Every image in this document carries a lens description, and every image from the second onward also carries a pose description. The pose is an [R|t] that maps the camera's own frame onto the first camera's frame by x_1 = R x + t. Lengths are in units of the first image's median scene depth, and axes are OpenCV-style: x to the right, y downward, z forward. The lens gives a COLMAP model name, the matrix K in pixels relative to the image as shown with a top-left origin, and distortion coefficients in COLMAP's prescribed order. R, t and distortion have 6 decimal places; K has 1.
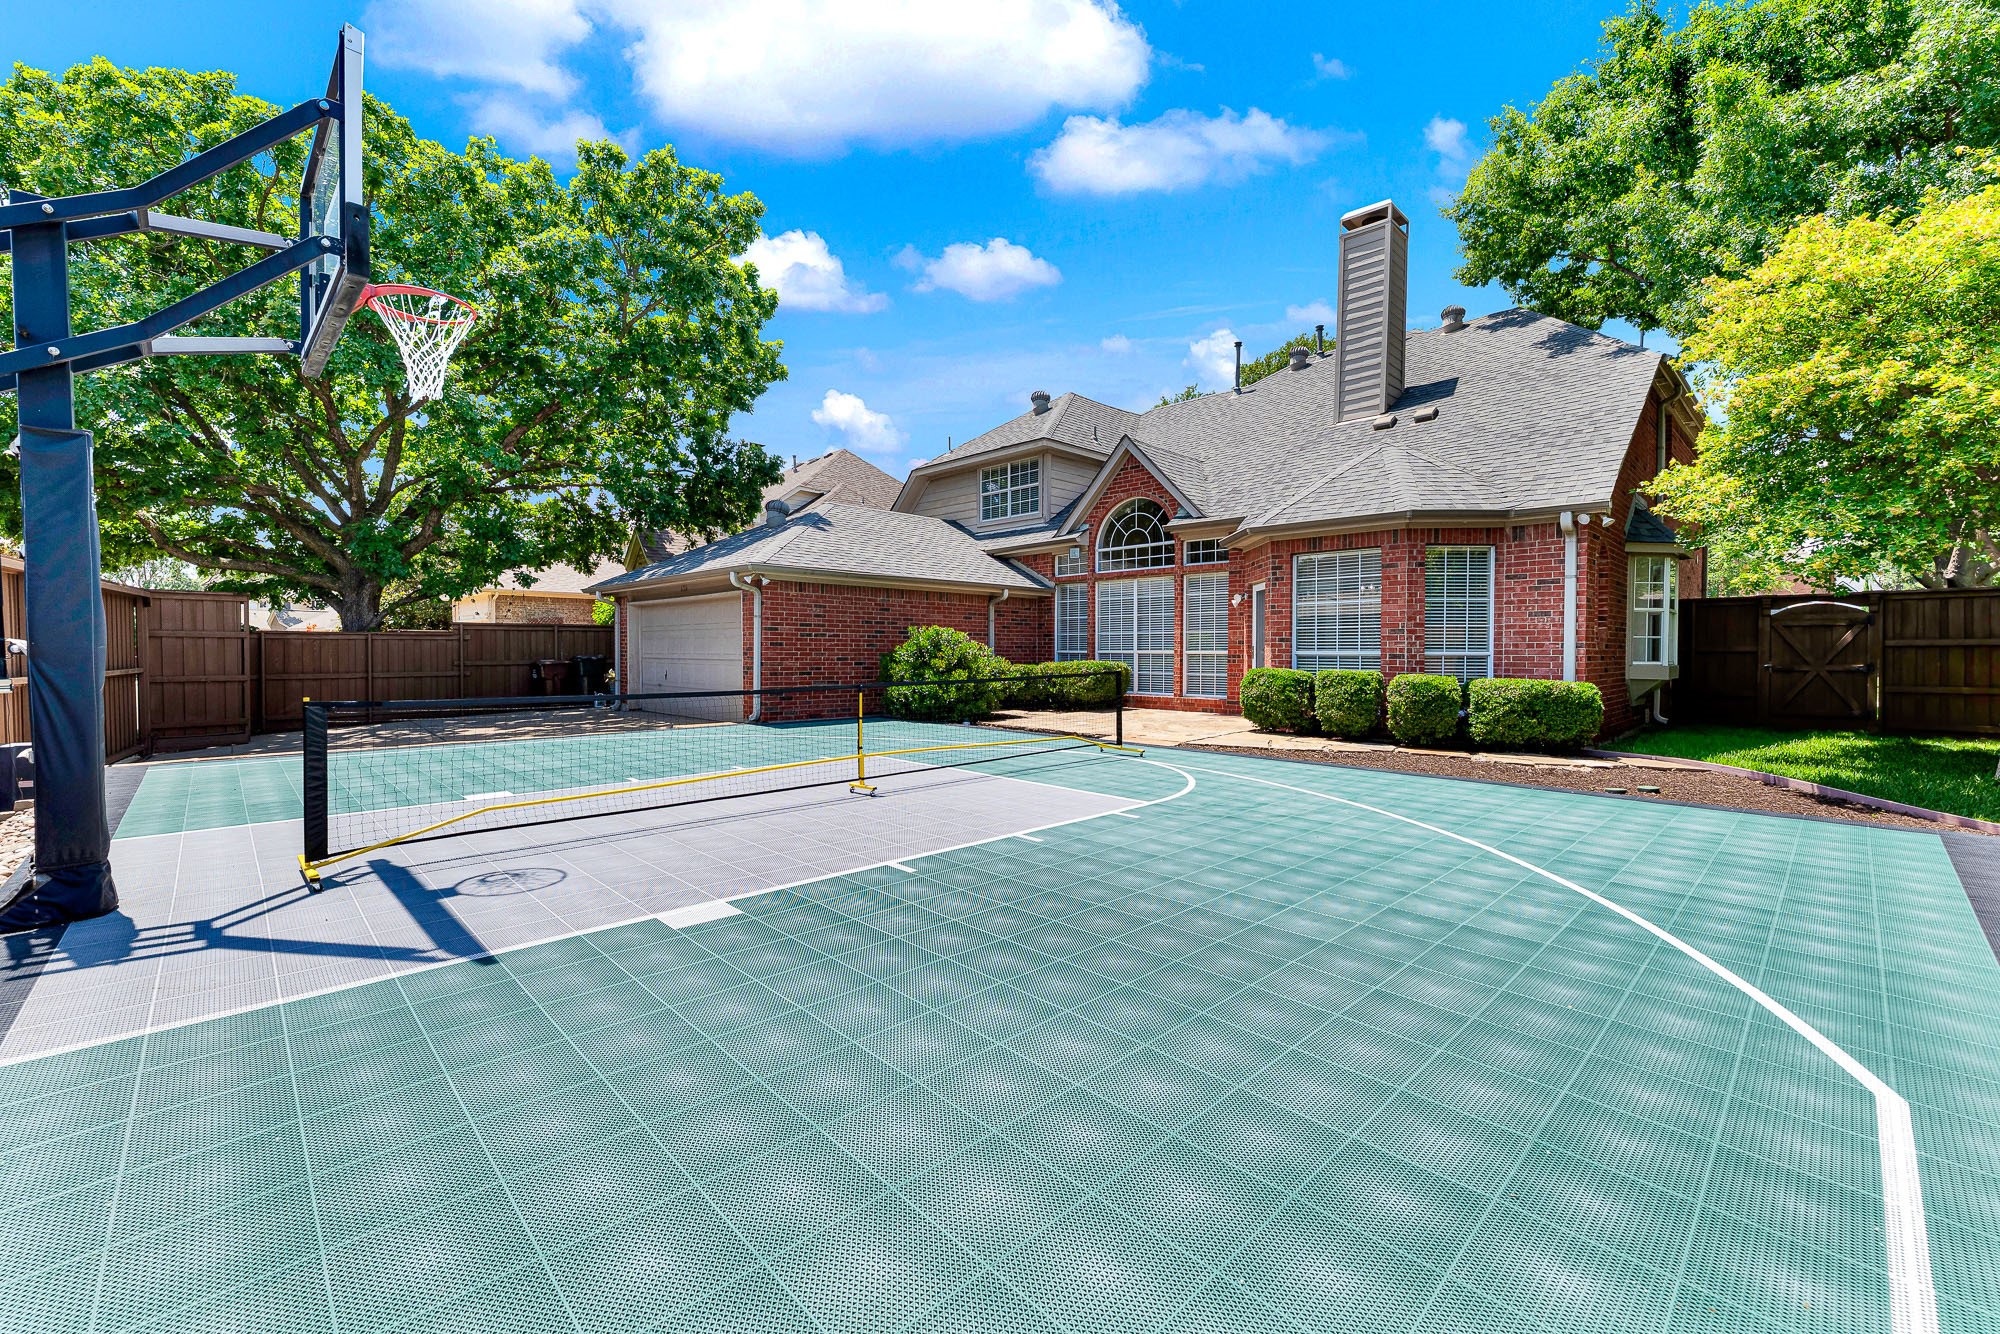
lens RADIAL K [[810.1, 0, 1000.0], [0, 810.1, 667.0], [0, 0, 1]] dist [0.000798, 0.000142]
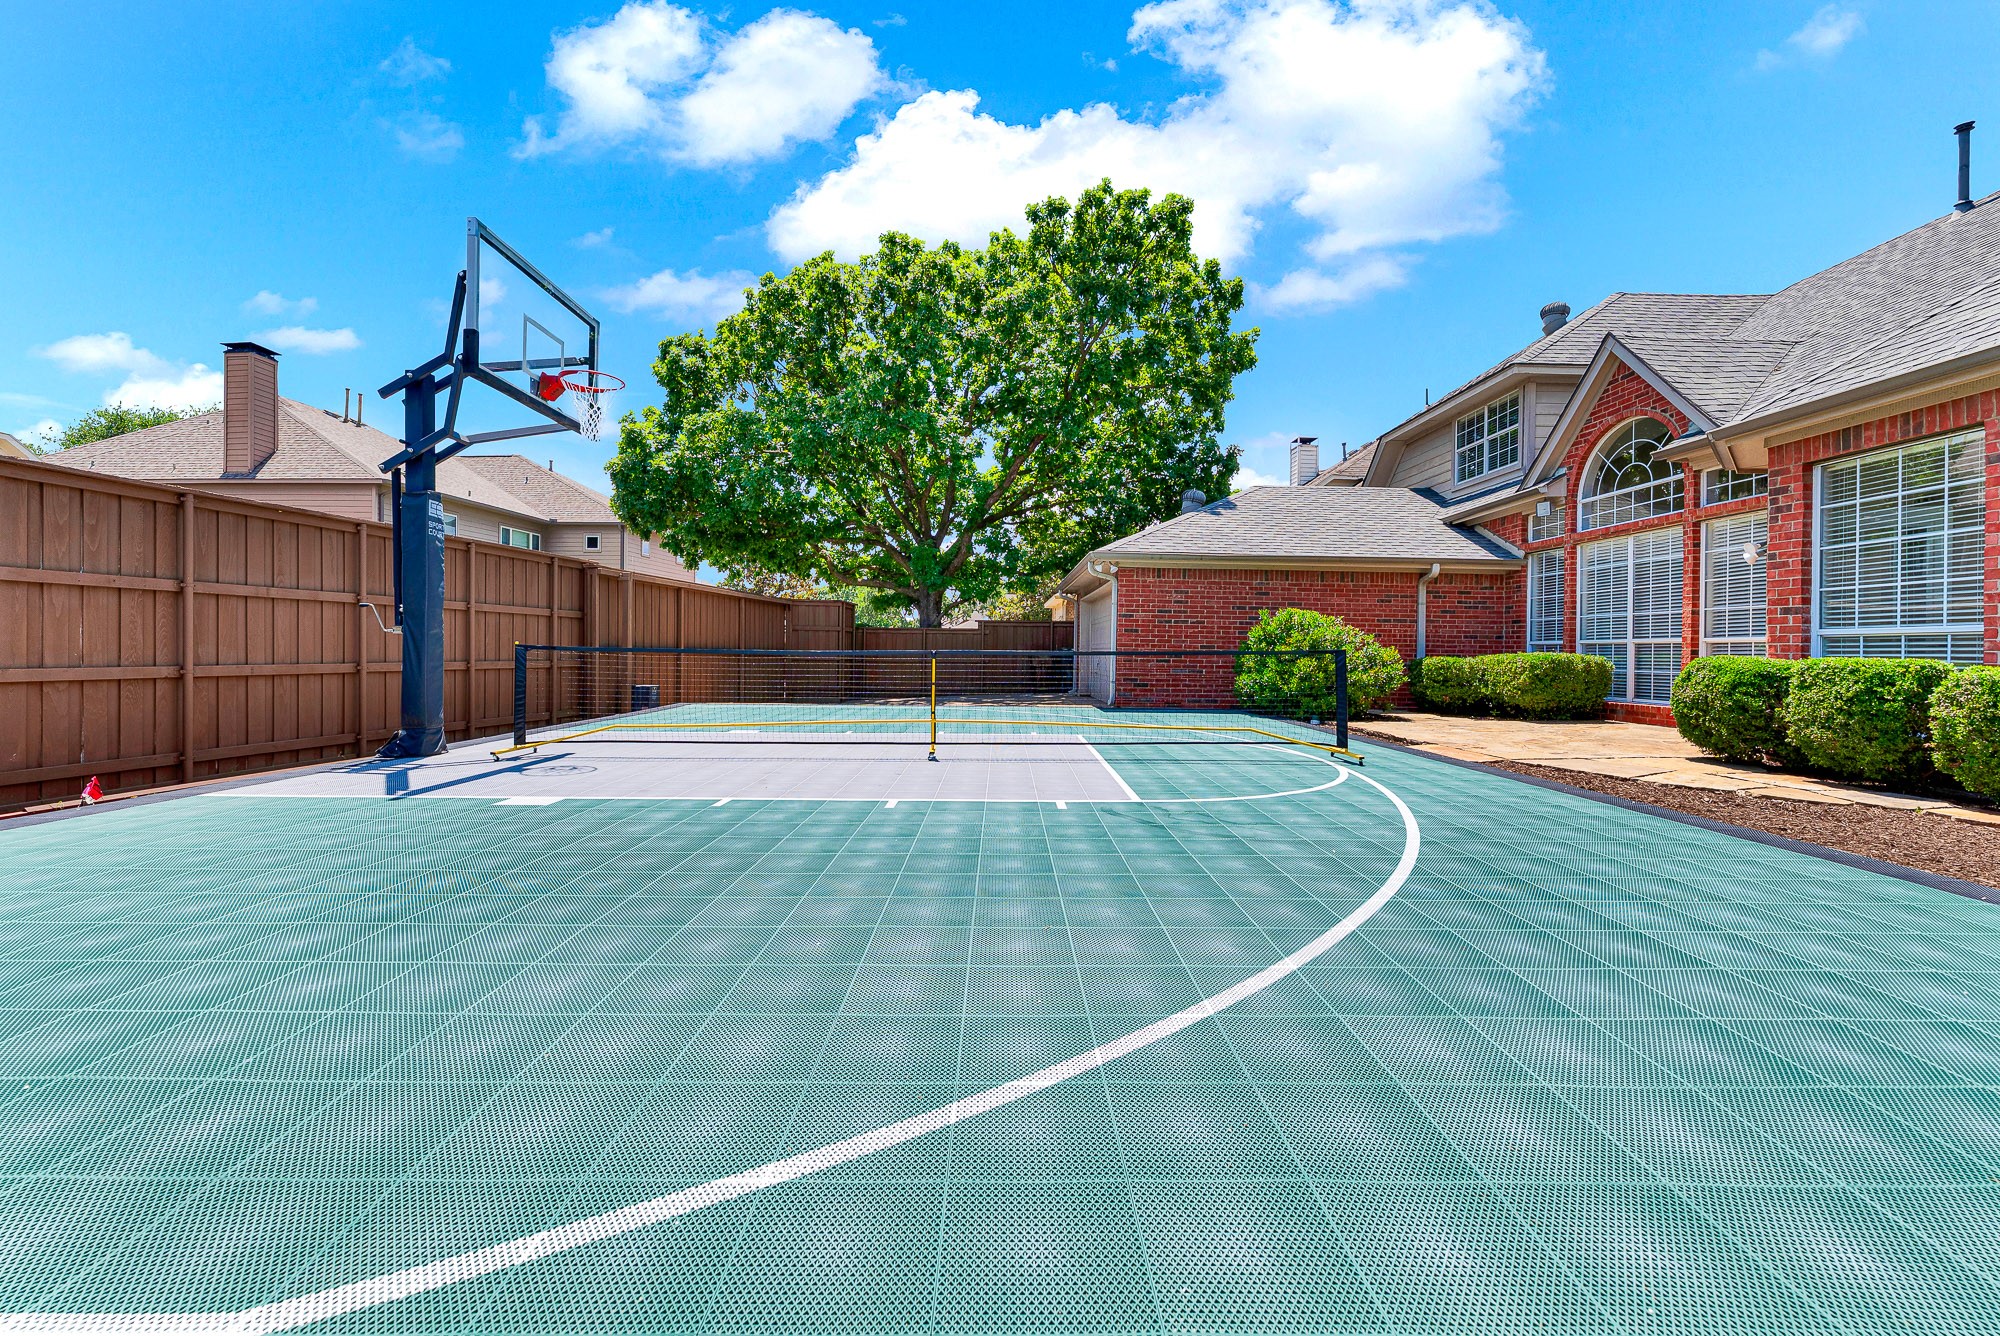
lens RADIAL K [[805.8, 0, 1005.9], [0, 805.8, 654.5], [0, 0, 1]] dist [0.001243, -0.000159]
pose [[0.730946, 0.010689, -0.682352, 0.252309], [-0.026080, 0.999584, -0.012278, 0.015527], [0.681937, 0.026770, 0.730921, 0.135171]]
